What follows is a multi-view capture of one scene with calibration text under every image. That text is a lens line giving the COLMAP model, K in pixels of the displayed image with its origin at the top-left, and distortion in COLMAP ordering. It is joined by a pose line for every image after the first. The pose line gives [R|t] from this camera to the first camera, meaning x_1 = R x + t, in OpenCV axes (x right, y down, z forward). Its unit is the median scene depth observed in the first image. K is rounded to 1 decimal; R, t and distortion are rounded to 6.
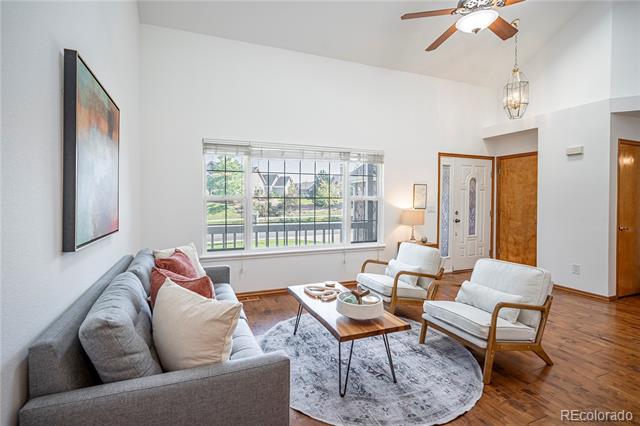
lens RADIAL K [[283.4, 0, 316.6], [0, 283.4, 206.3], [0, 0, 1]] dist [0.000443, 0.000385]
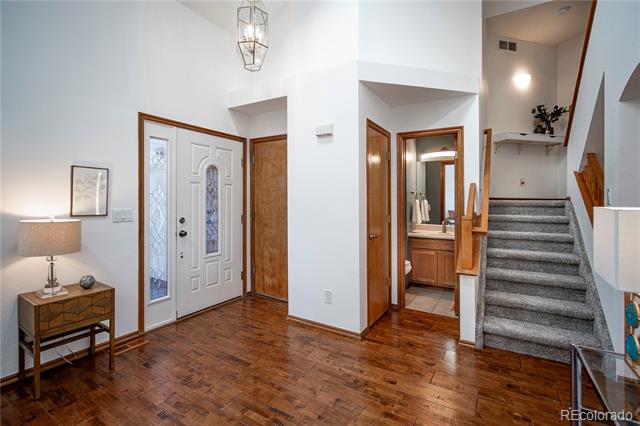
lens RADIAL K [[300.2, 0, 321.7], [0, 300.2, 198.8], [0, 0, 1]] dist [-0.000806, -0.000088]
pose [[0.792406, 0.003754, 0.609982, 0.339323], [0.010831, 0.999737, -0.020223, -0.006864], [-0.609897, 0.022632, 0.792157, 0.313613]]
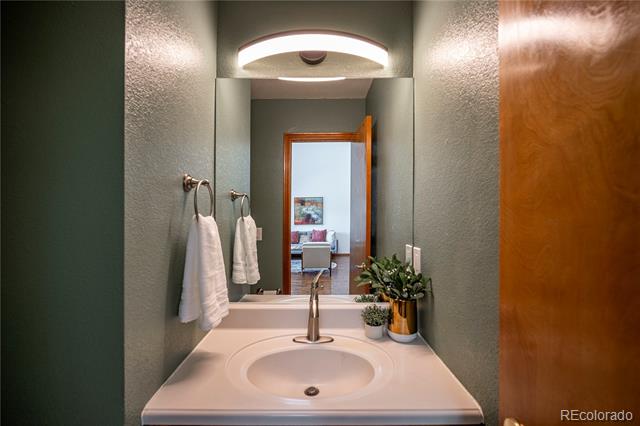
lens RADIAL K [[279.5, 0, 320.0], [0, 279.5, 213.0], [0, 0, 1]] dist [-0.002964, -0.000446]
pose [[0.342738, 0.004508, 0.939420, 0.788783], [0.010345, 0.999910, -0.008573, -0.015917], [-0.939374, 0.012656, 0.342660, 0.604097]]
